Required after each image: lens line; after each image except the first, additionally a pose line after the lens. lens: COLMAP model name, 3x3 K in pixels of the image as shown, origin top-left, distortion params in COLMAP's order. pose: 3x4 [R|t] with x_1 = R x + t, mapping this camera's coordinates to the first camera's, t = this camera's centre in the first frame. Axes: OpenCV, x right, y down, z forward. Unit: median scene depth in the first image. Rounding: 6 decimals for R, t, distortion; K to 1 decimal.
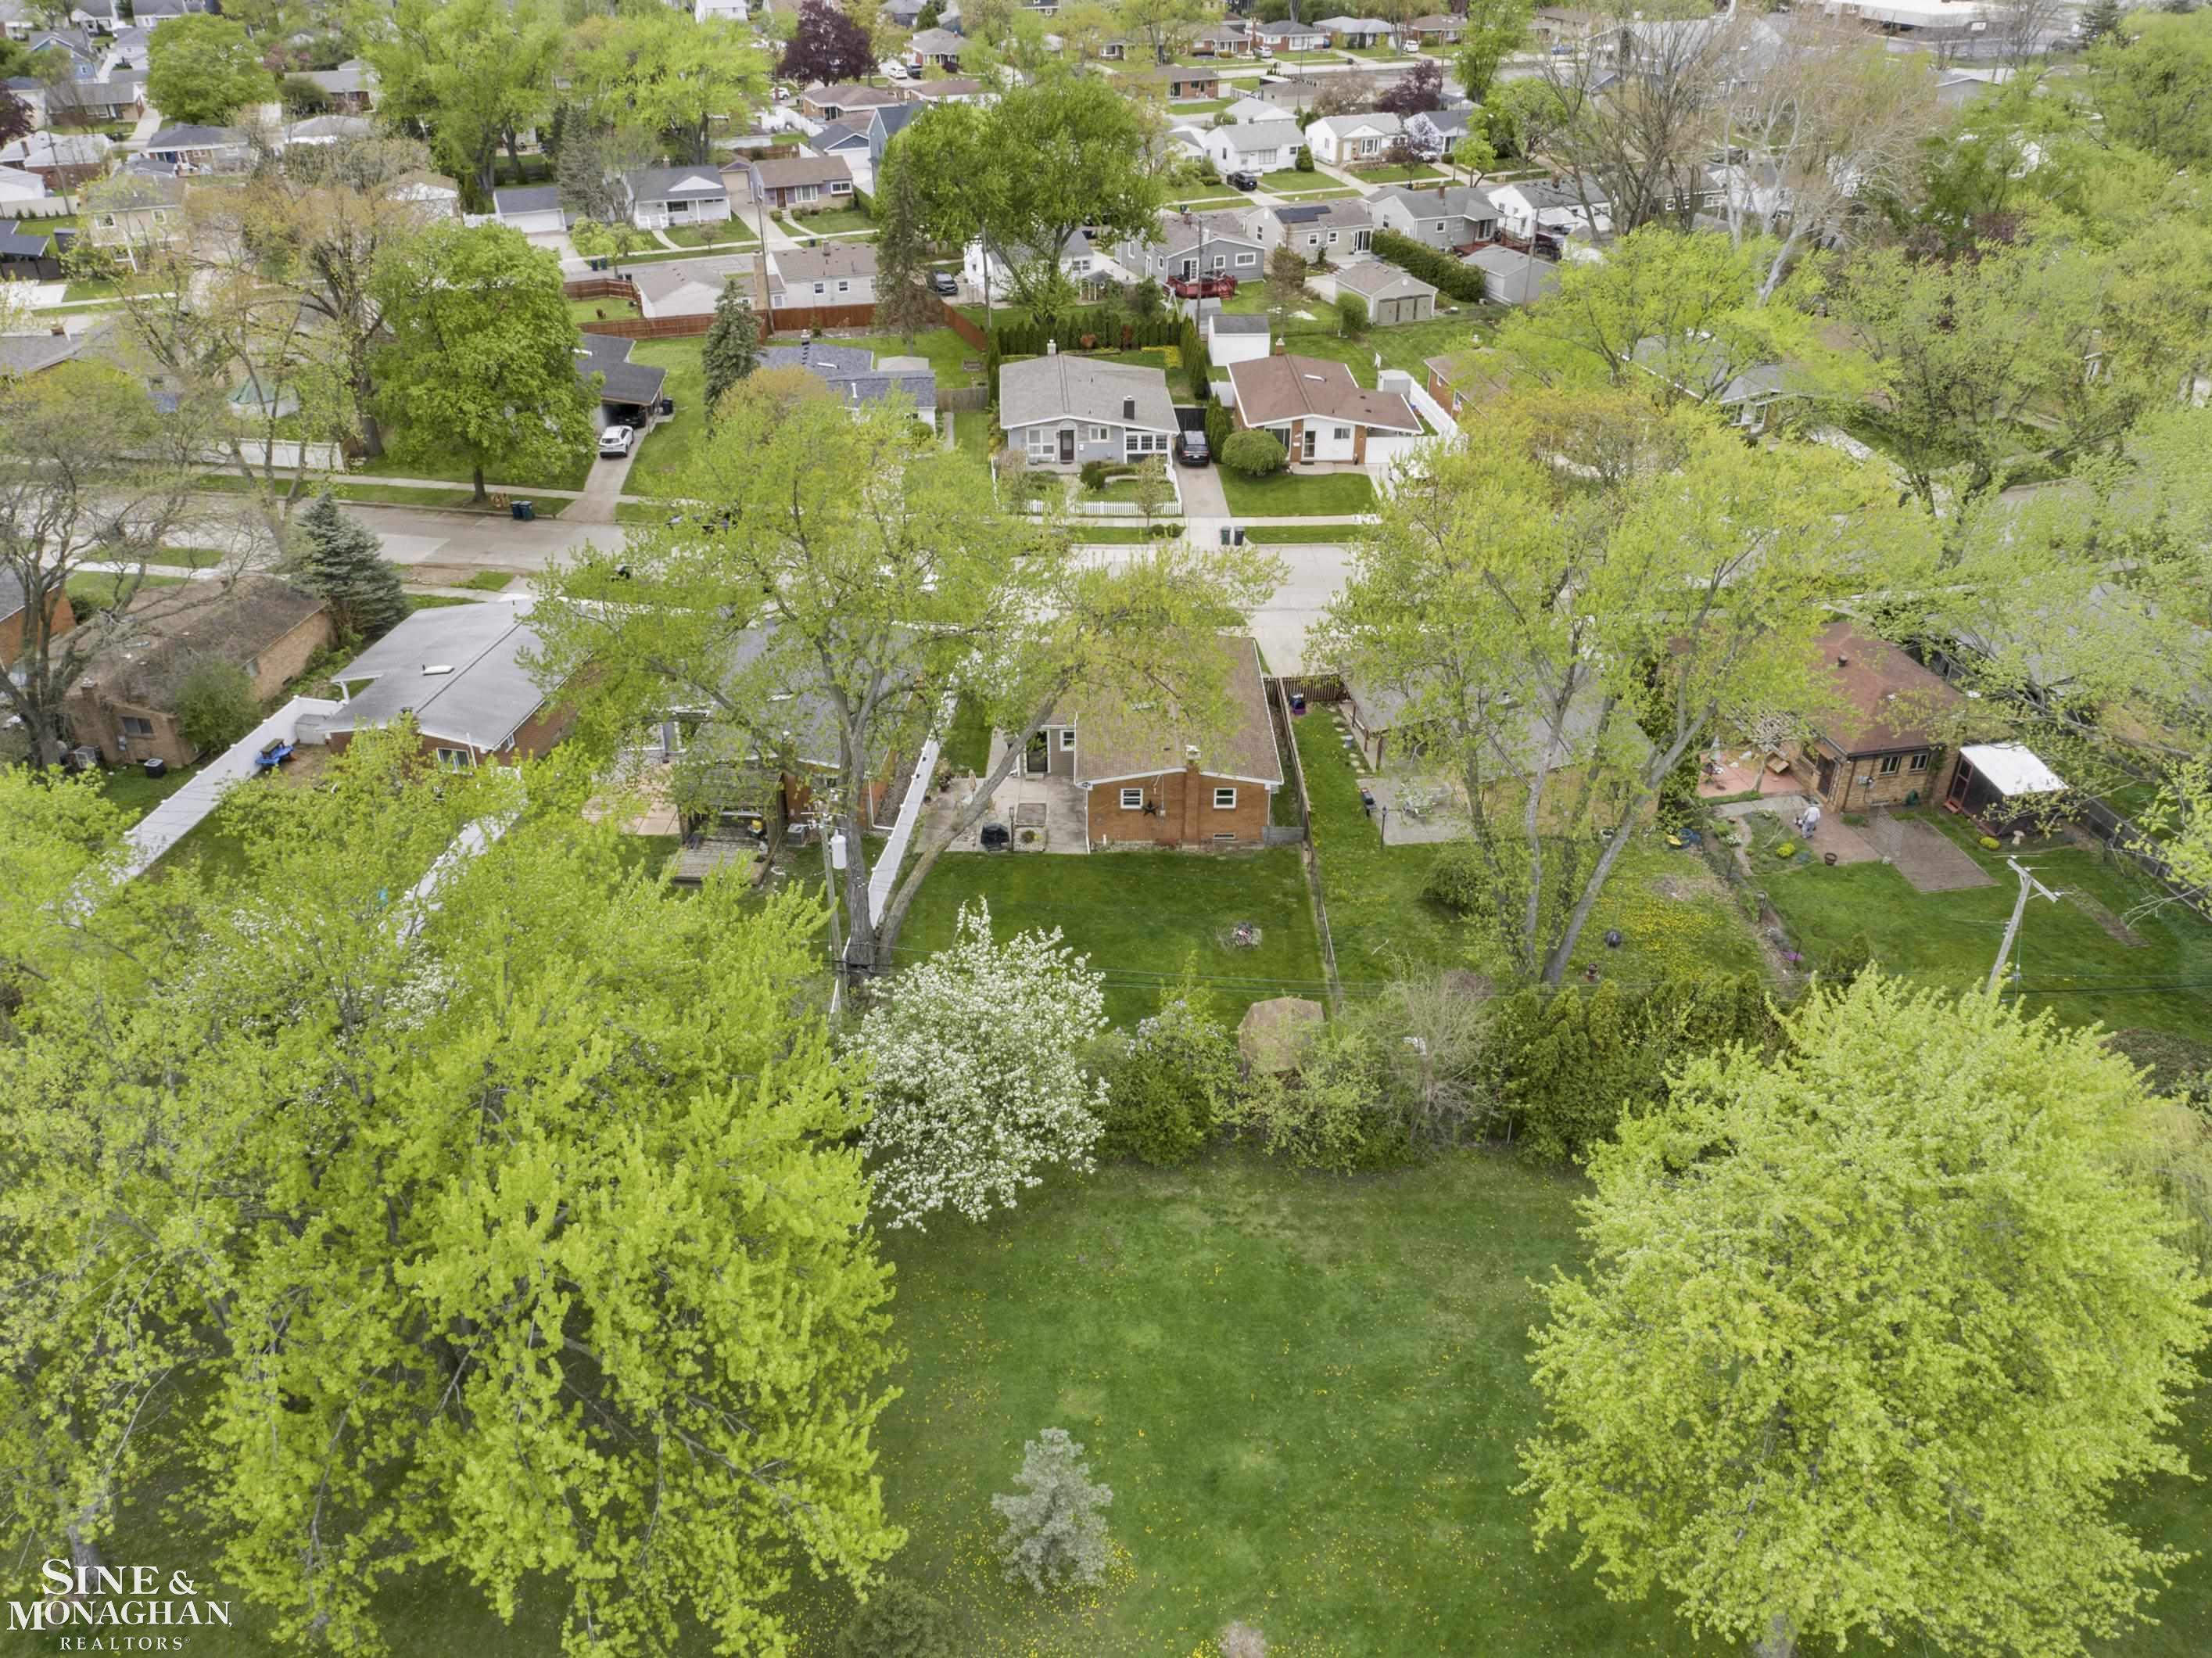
lens RADIAL K [[1531.8, 0, 1106.0], [0, 1531.8, 829.0], [0, 0, 1]] dist [-0.001398, 0.000980]
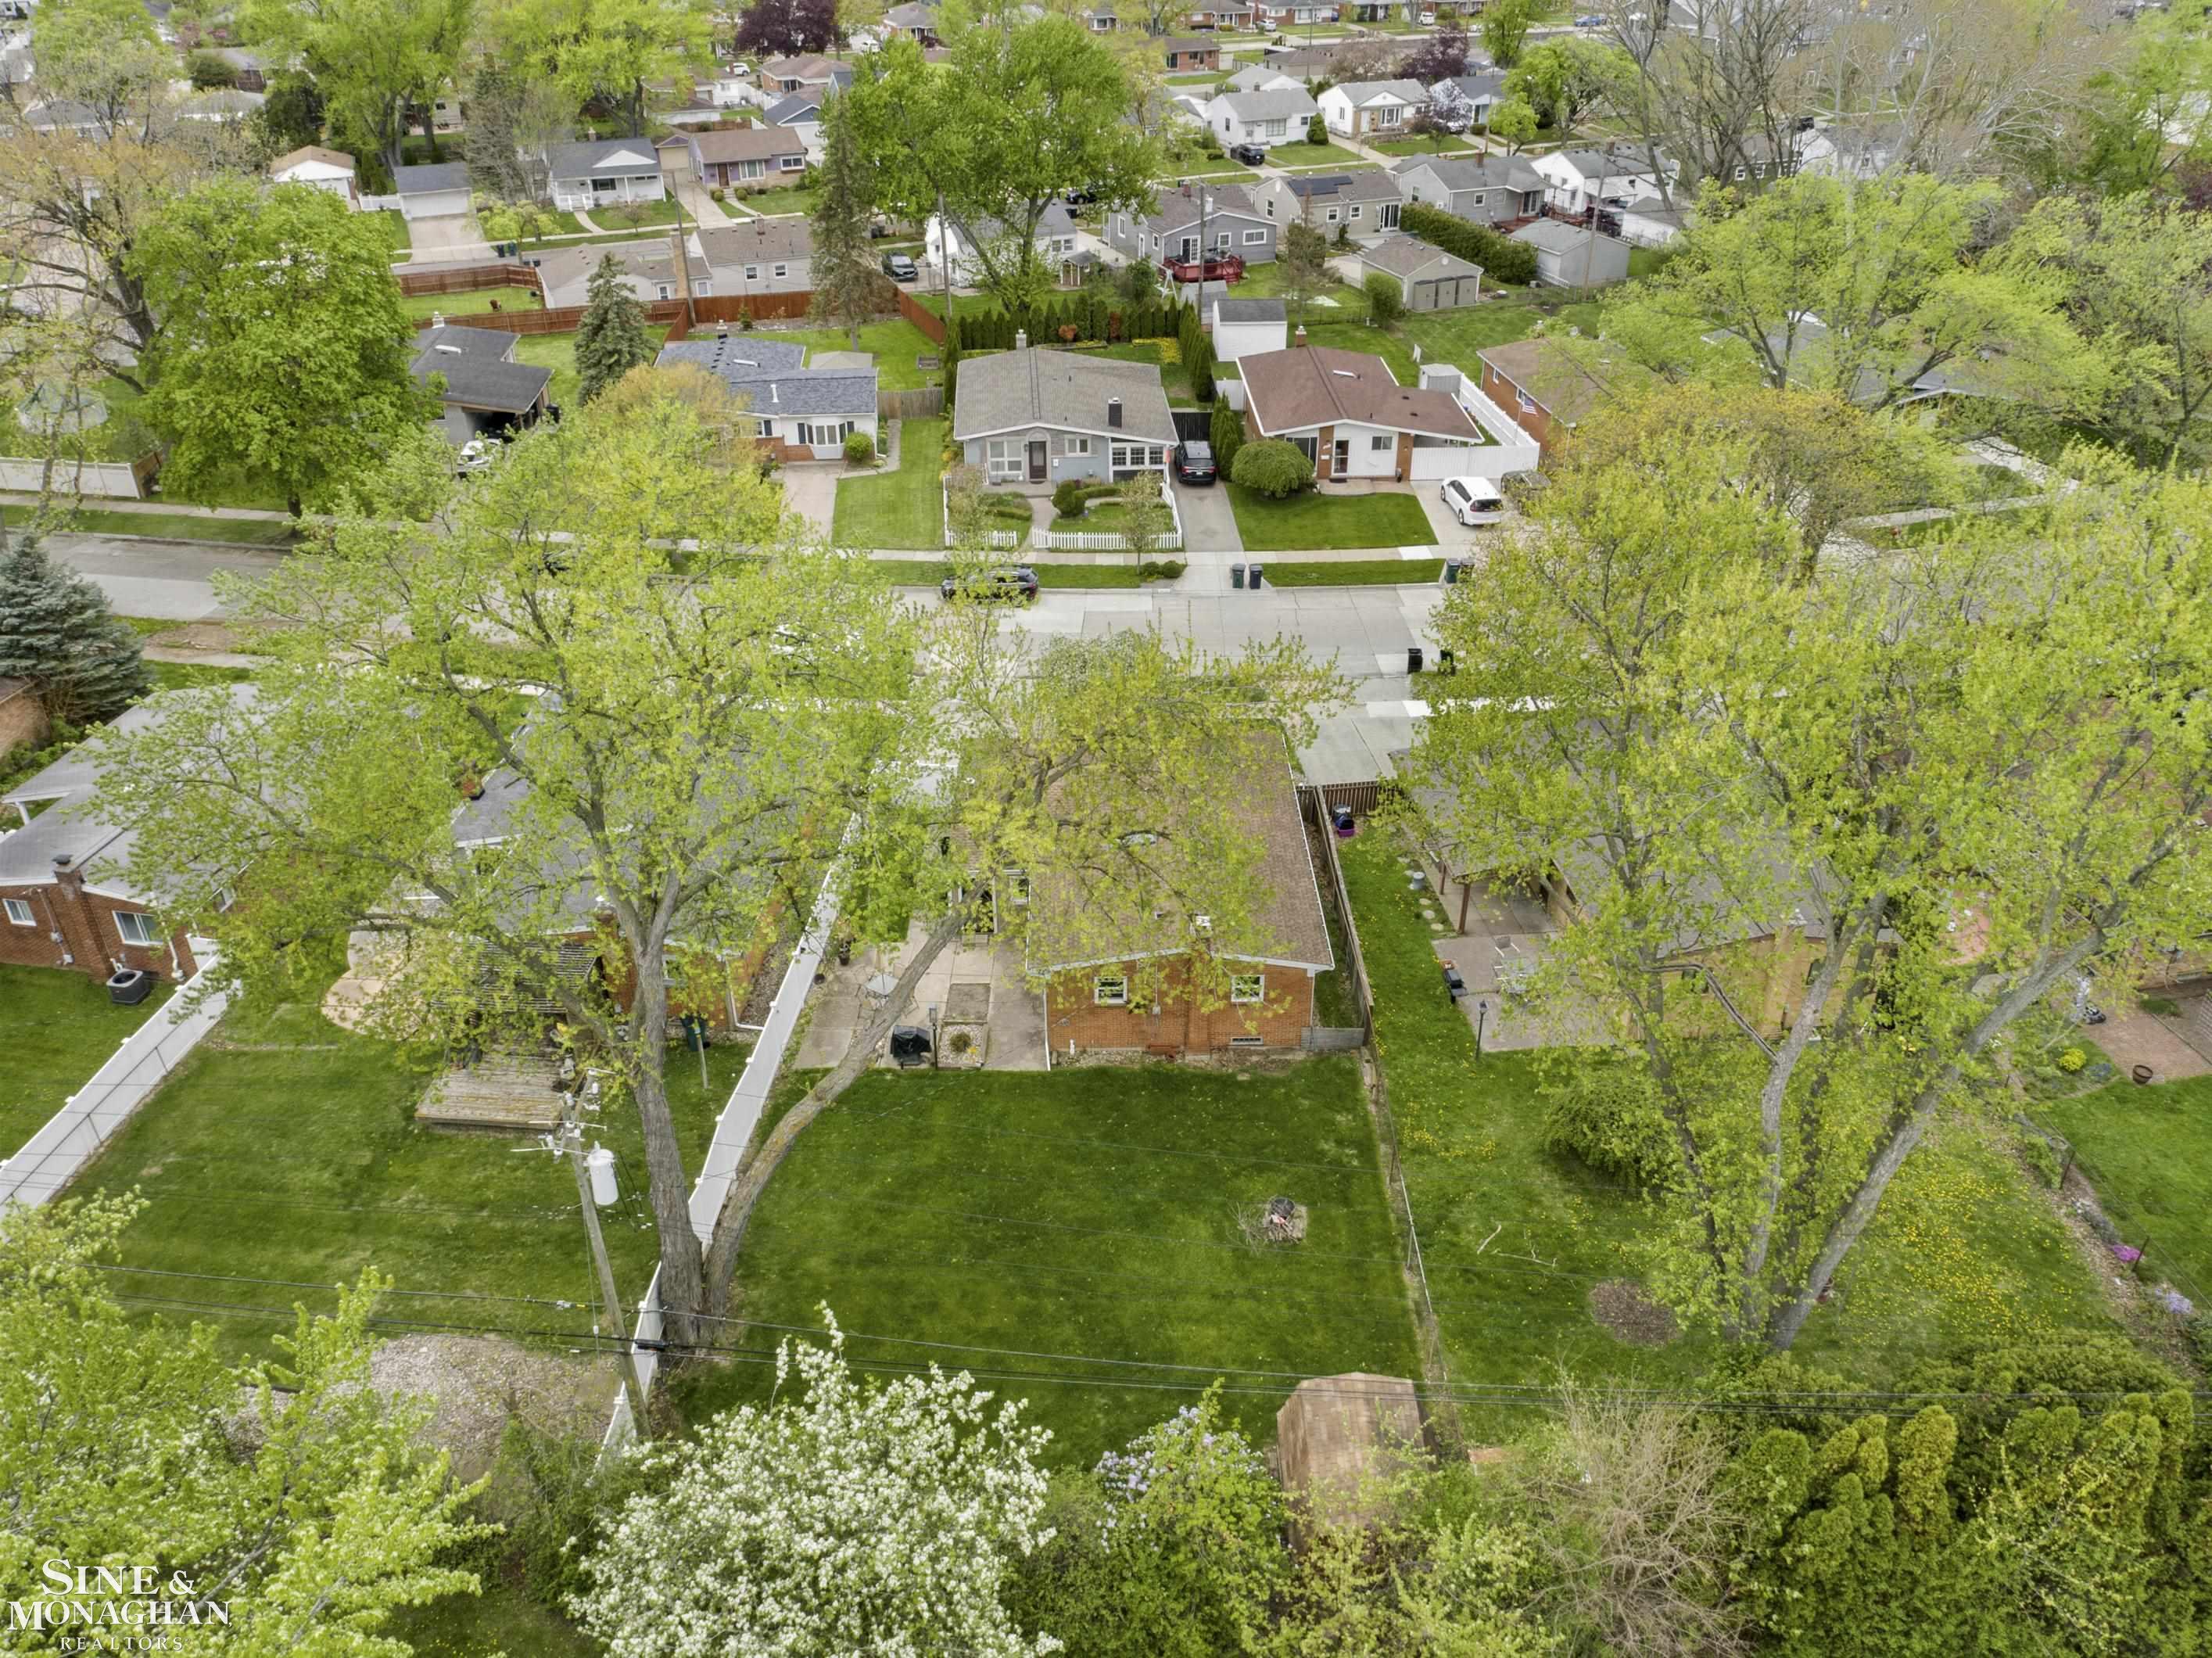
lens RADIAL K [[1531.8, 0, 1106.0], [0, 1531.8, 829.0], [0, 0, 1]] dist [-0.001398, 0.000980]
pose [[0.999979, -0.006305, -0.001522, 0.008341], [0.006303, 0.999980, -0.000936, -0.046956], [0.001528, 0.000927, 0.999998, 0.165137]]
